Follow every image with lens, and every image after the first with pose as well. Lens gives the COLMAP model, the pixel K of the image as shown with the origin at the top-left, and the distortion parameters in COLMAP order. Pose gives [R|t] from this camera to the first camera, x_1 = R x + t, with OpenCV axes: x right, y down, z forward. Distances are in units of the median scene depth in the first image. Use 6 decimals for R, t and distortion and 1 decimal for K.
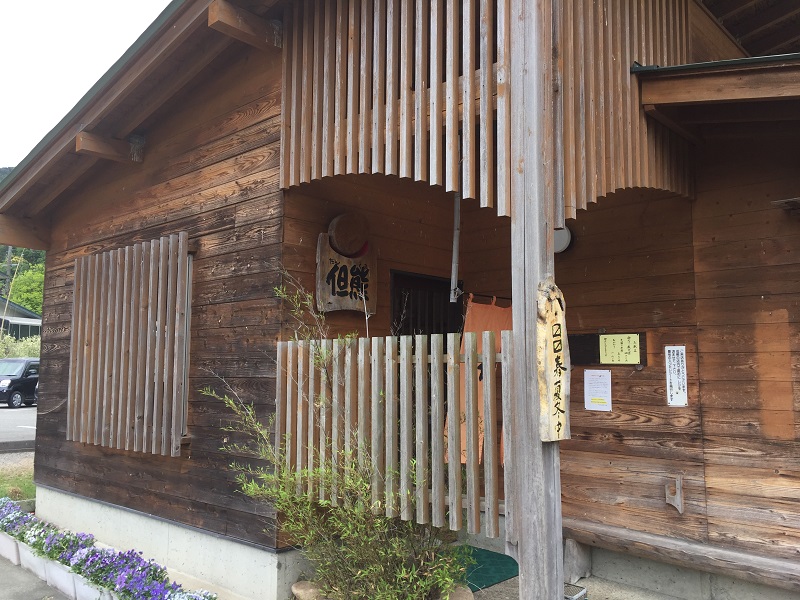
lens RADIAL K [[682.9, 0, 405.3], [0, 682.9, 304.3], [0, 0, 1]] dist [0.005338, -0.000390]
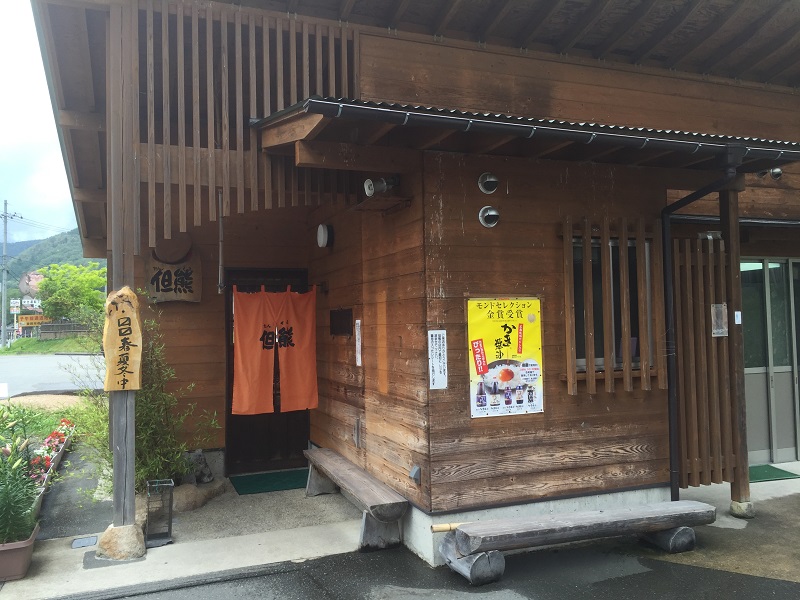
lens RADIAL K [[682.9, 0, 403.1], [0, 682.9, 305.3], [0, 0, 1]] dist [0.005338, -0.000390]
pose [[0.905831, -0.041909, -0.421561, 0.966745], [0.071744, 0.995897, 0.055154, -0.026902], [0.417520, -0.080205, 0.905121, -0.106980]]
